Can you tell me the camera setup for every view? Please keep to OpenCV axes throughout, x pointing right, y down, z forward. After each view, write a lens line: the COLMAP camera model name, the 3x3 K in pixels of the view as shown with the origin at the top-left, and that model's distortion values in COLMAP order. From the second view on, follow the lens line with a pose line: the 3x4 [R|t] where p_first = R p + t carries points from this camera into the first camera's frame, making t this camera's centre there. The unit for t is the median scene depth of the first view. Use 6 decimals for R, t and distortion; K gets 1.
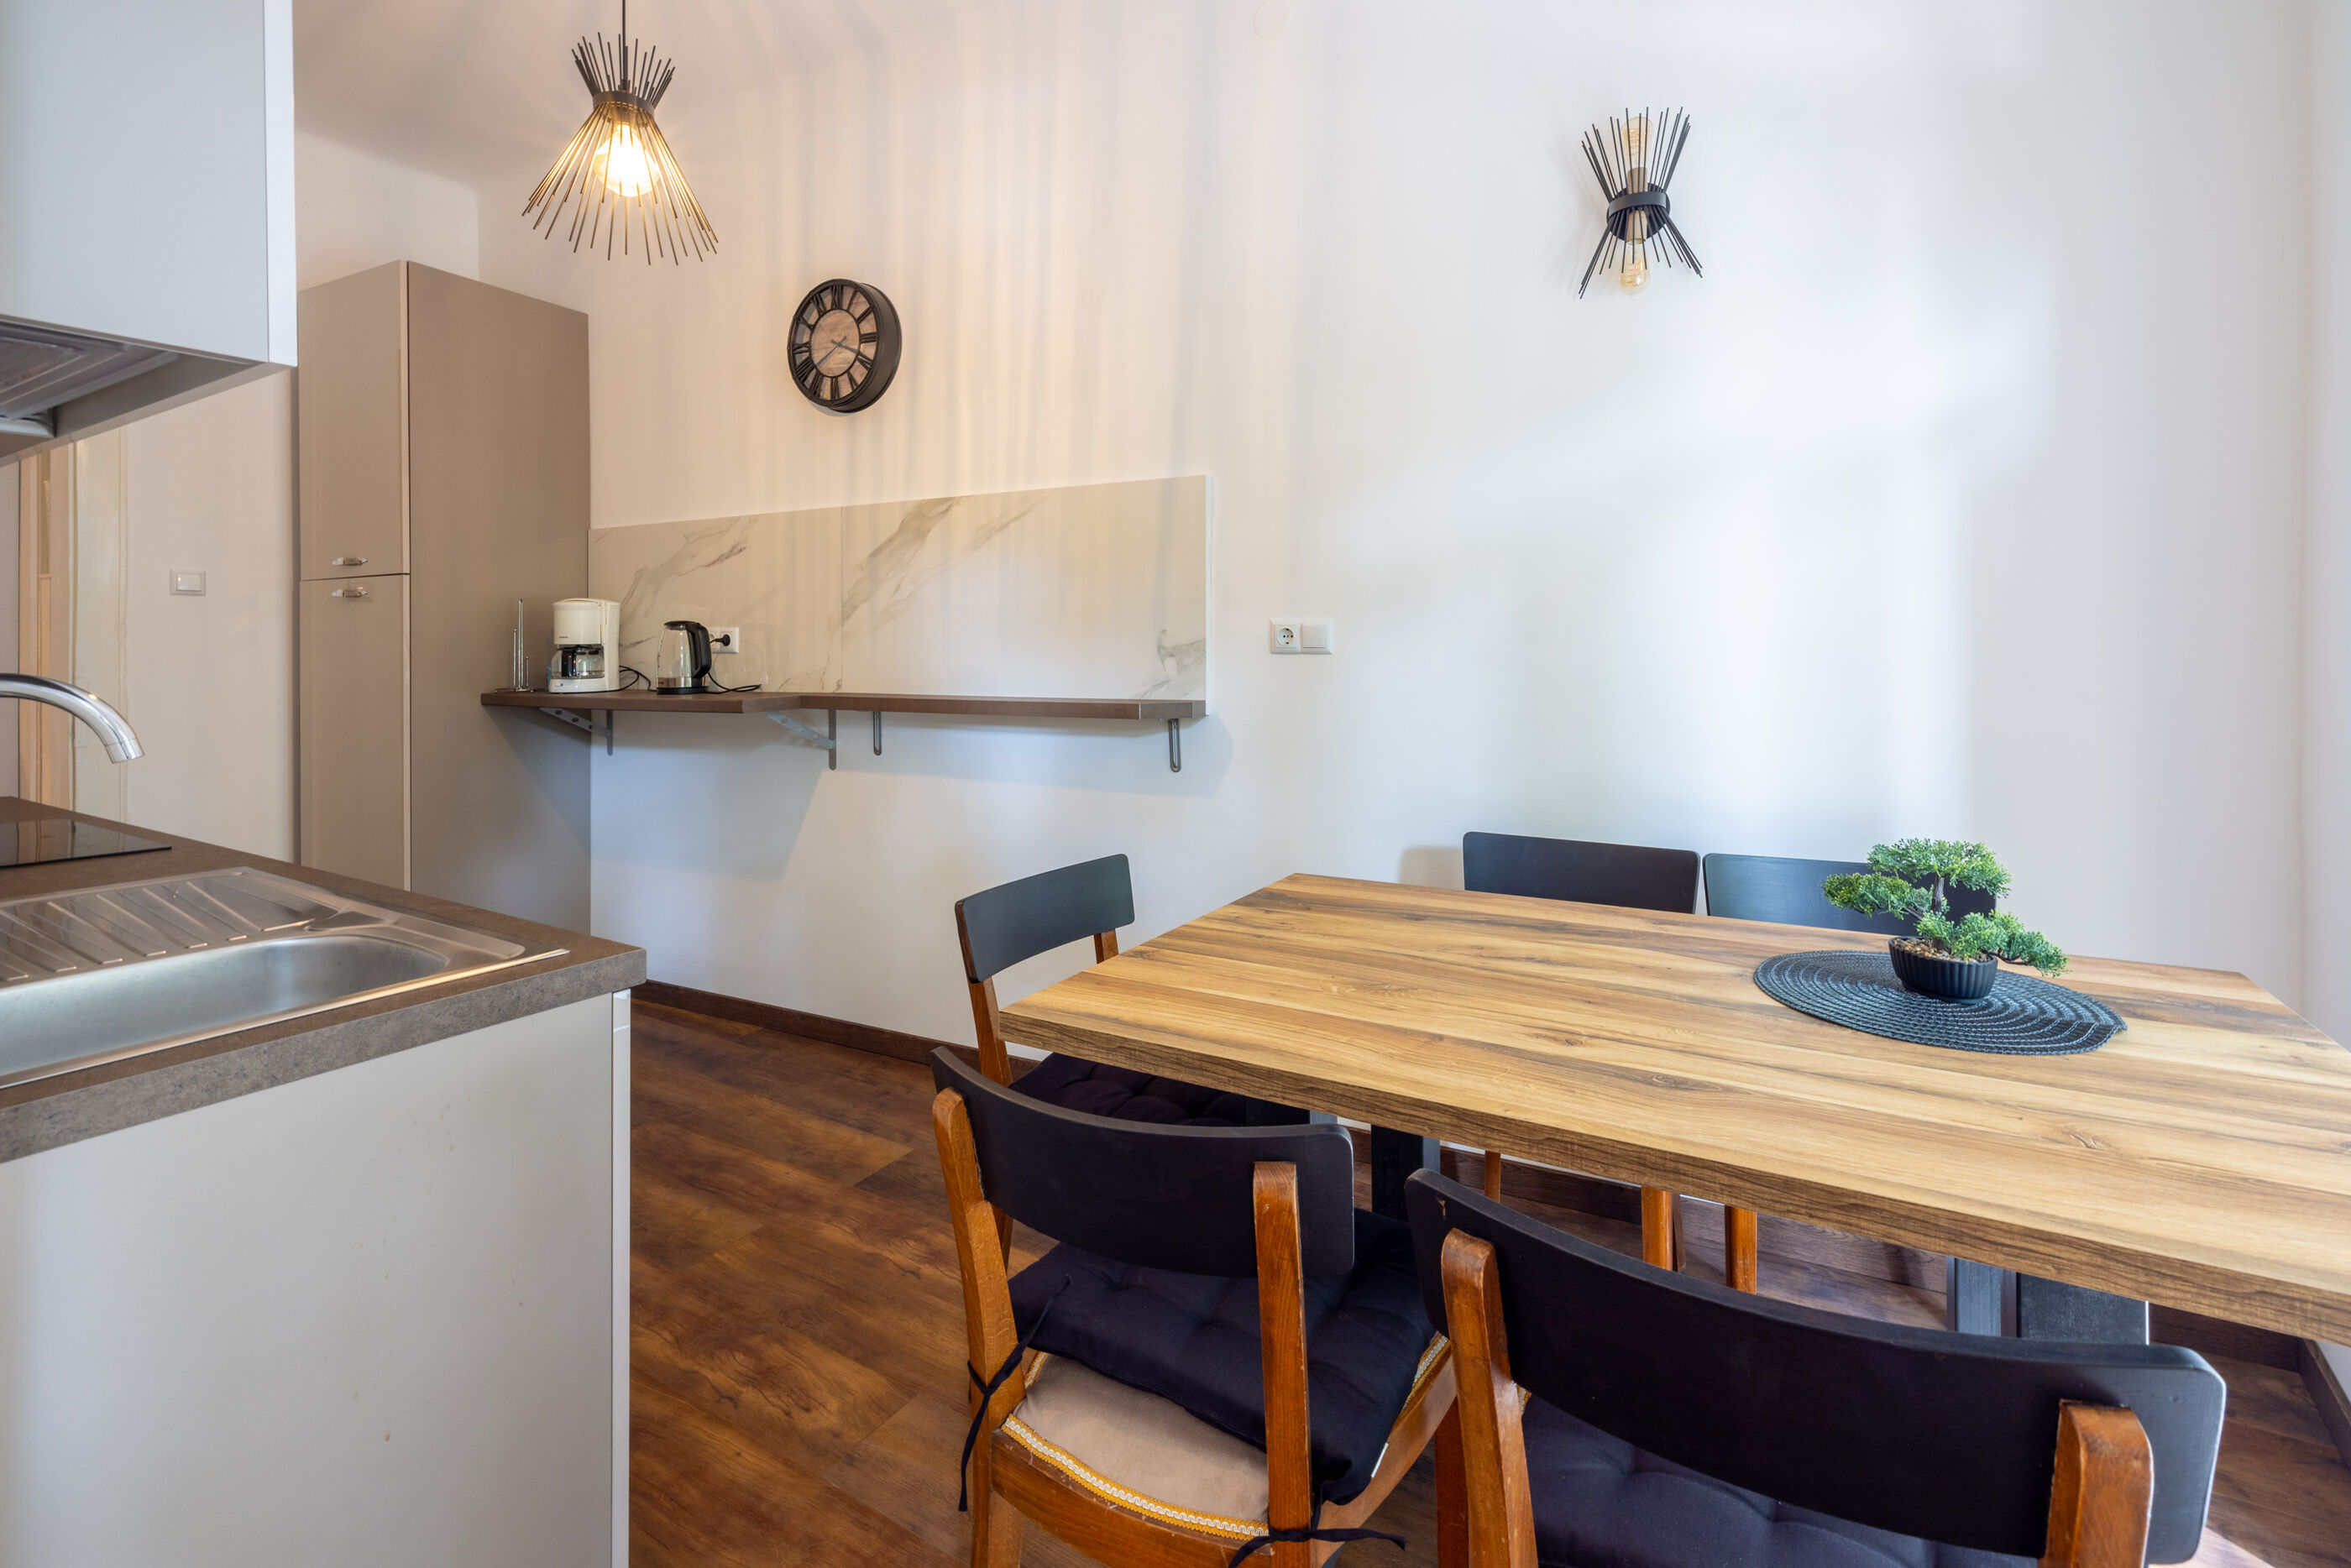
lens RADIAL K [[1016.7, 0, 1180.8], [0, 1016.7, 644.4], [0, 0, 1]] dist [0.001113, 0.000187]
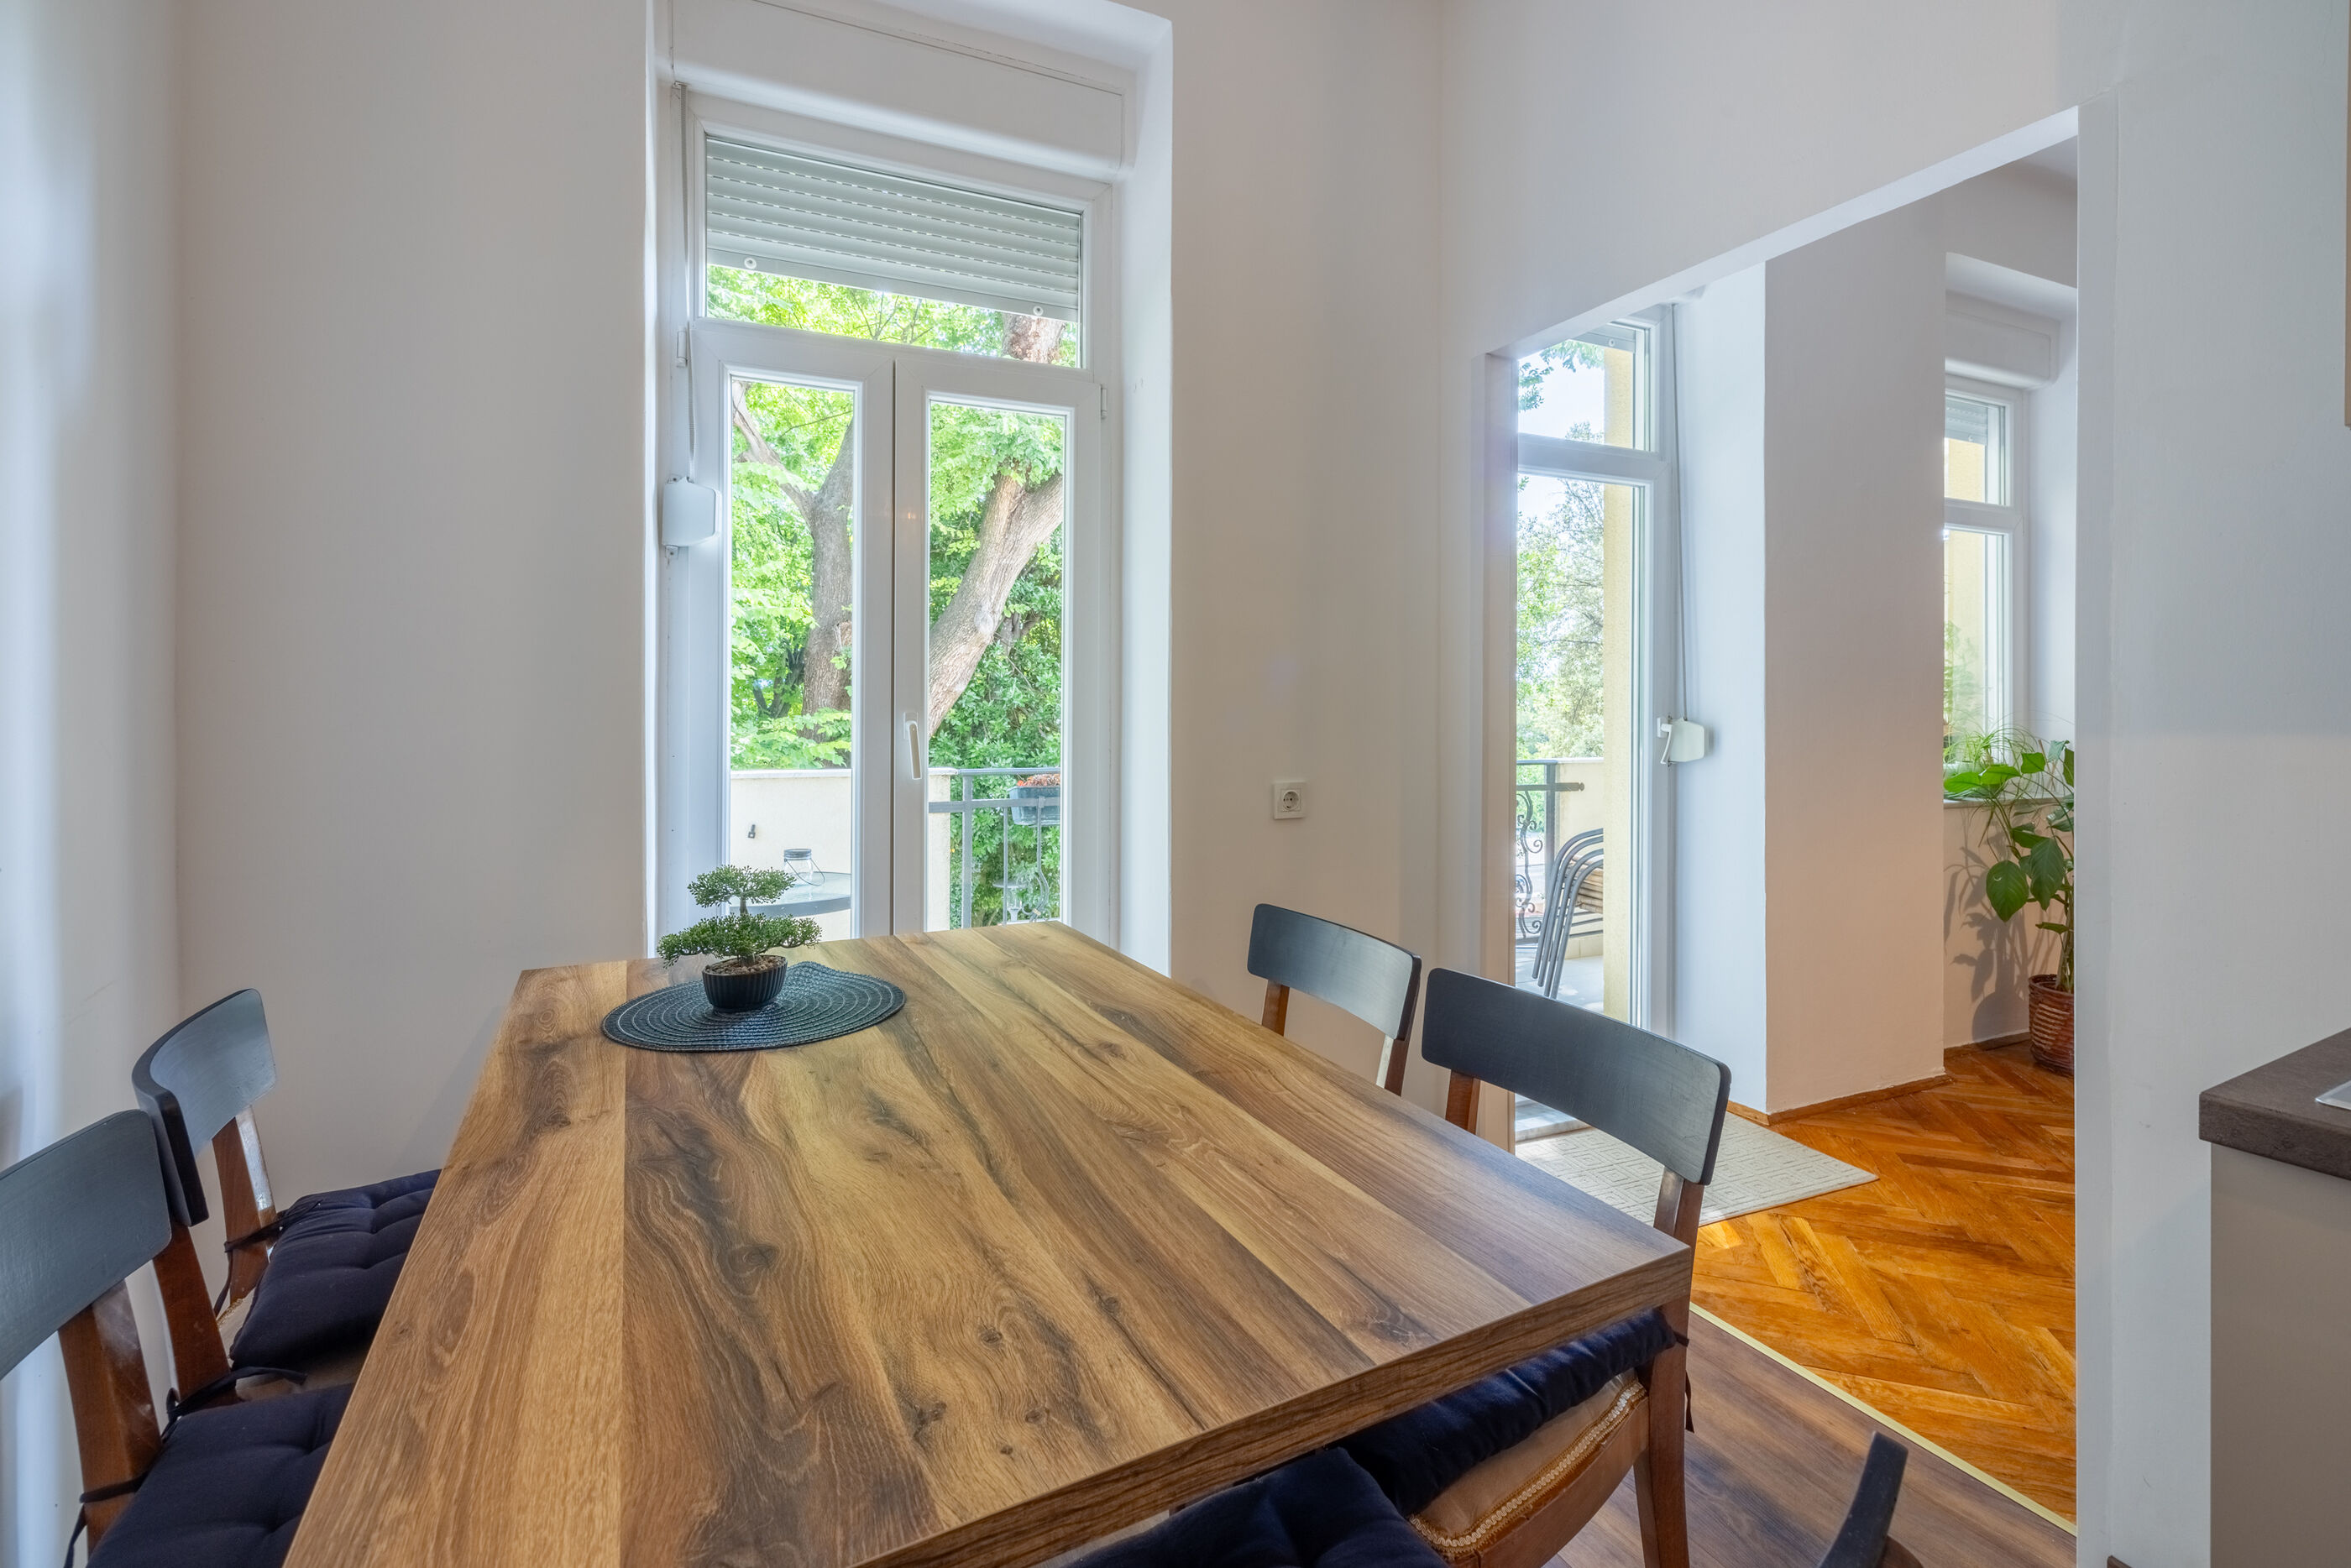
lens RADIAL K [[1005.0, 0, 1178.8], [0, 1005.0, 728.7], [0, 0, 1]] dist [0.000617, 0.000188]
pose [[-0.857113, -0.010451, 0.515023, -0.098237], [-0.007595, 0.999942, 0.007651, 0.013389], [-0.515073, 0.002646, -0.857142, 0.752046]]
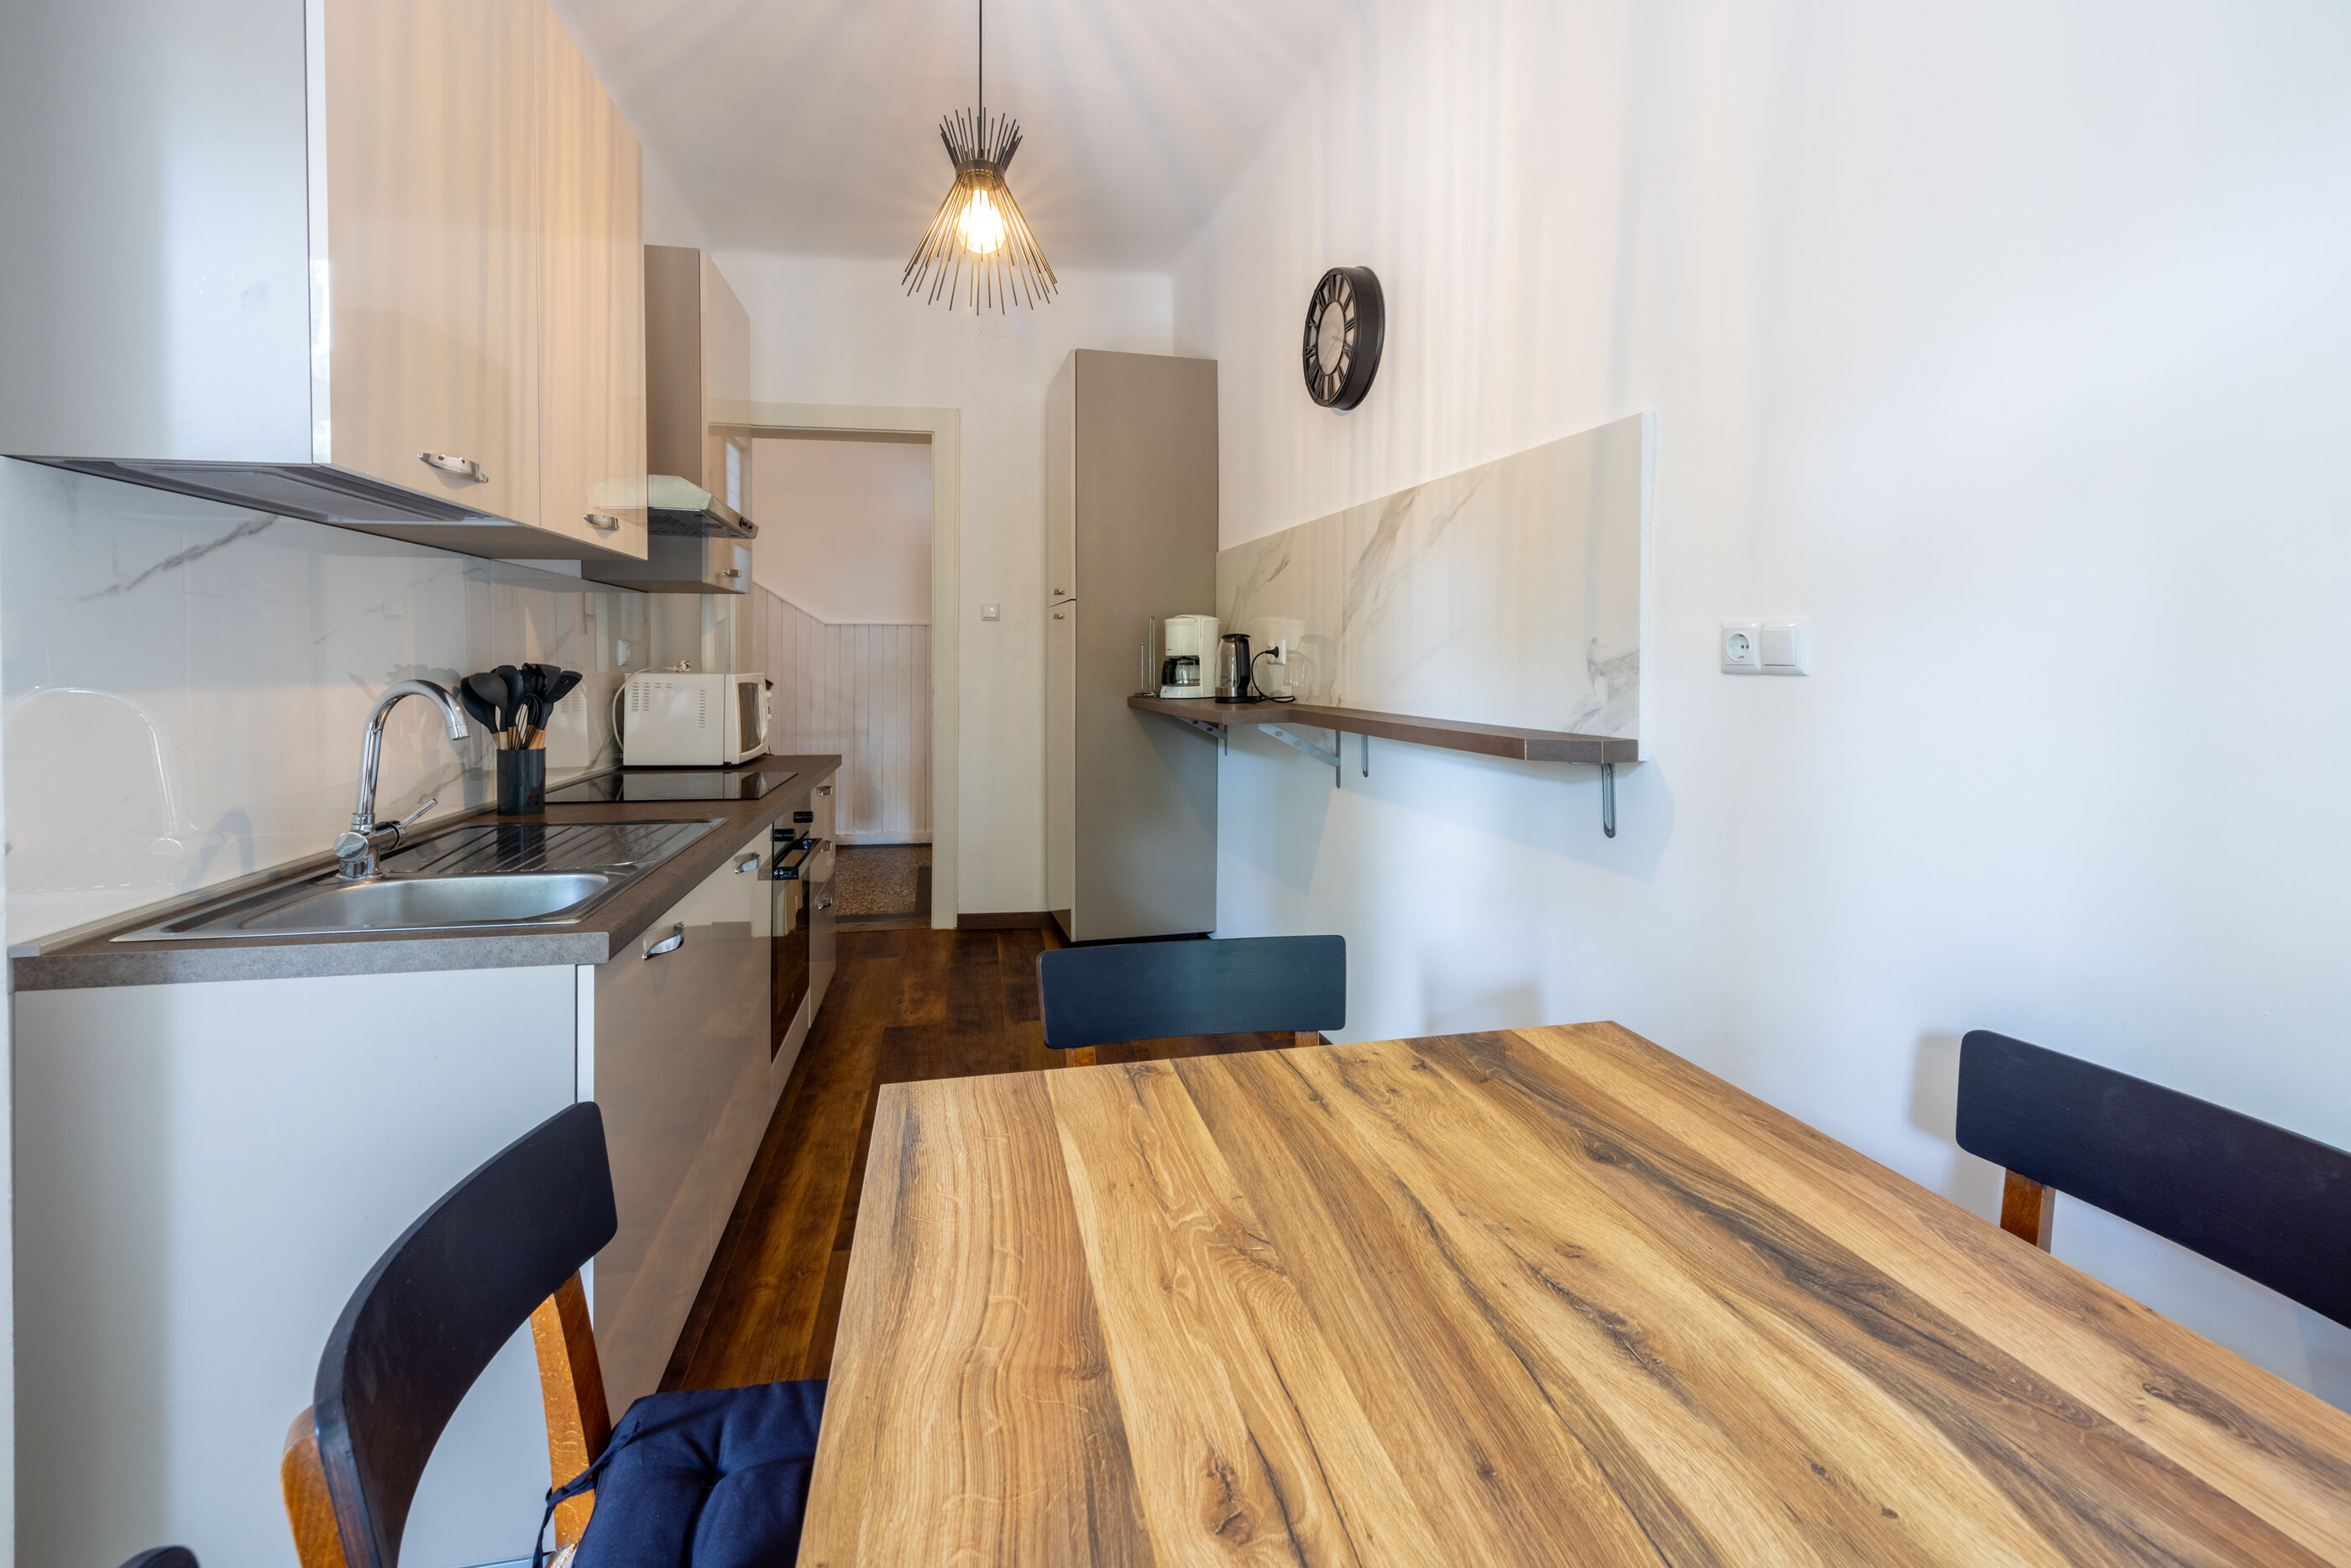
lens RADIAL K [[1021.4, 0, 1188.9], [0, 1021.4, 667.1], [0, 0, 1]] dist [0.007434, -0.000082]
pose [[0.684362, 0.008985, -0.729087, 0.280142], [0.001607, 0.999903, 0.013830, -0.003815], [0.729140, -0.010636, 0.684281, 0.263205]]
